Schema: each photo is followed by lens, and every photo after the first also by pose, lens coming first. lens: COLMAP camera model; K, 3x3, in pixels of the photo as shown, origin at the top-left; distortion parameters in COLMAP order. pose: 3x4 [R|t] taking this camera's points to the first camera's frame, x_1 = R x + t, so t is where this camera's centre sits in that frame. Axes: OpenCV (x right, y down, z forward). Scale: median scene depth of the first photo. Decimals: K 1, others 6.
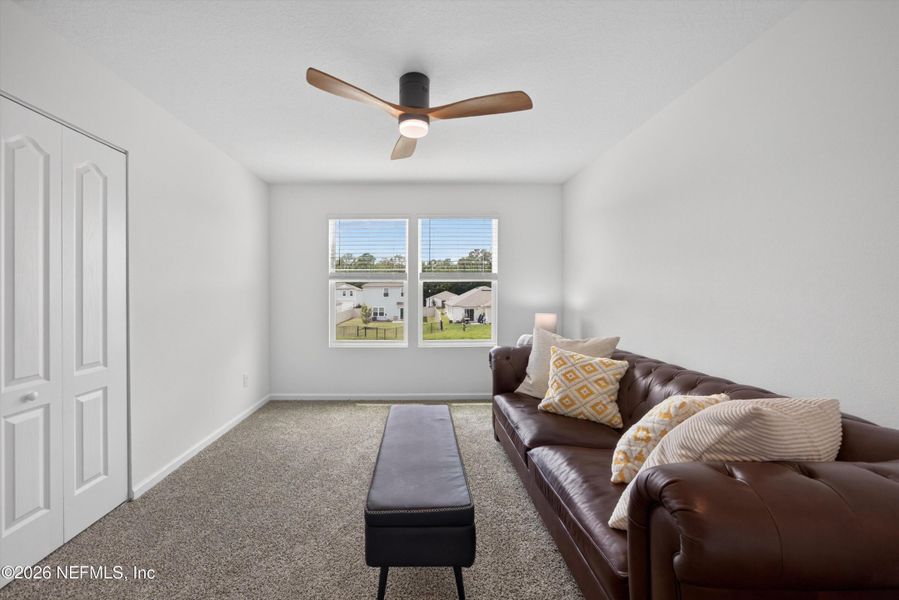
lens RADIAL K [[349.5, 0, 455.0], [0, 349.5, 299.1], [0, 0, 1]] dist [-0.005762, 0.000260]
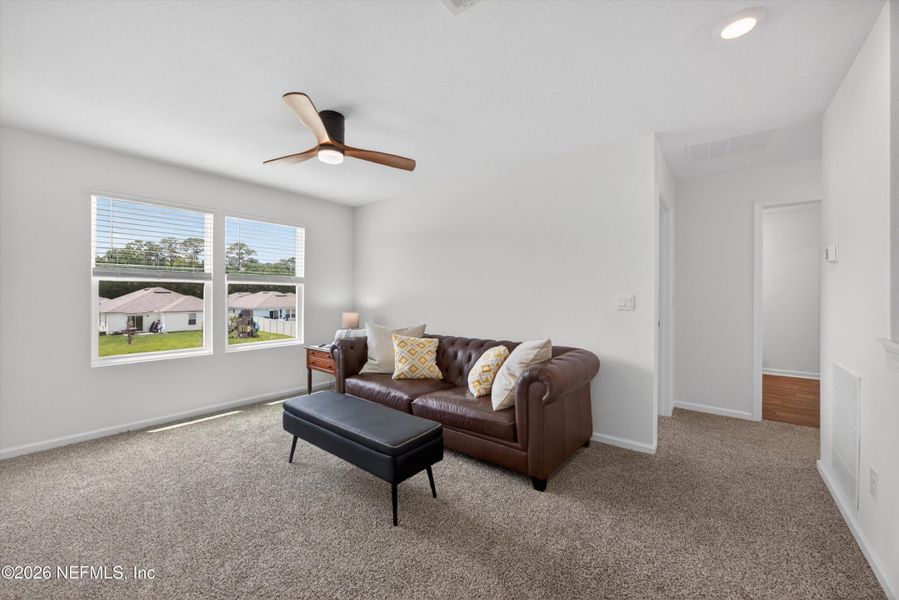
lens RADIAL K [[325.1, 0, 449.5], [0, 325.1, 300.0], [0, 0, 1]] dist [-0.032615, 0.000042]
pose [[0.661396, -0.001600, 0.750035, -0.505449], [0.006795, 0.999969, -0.003859, 0.006876], [-0.750006, 0.007648, 0.661387, -0.021597]]
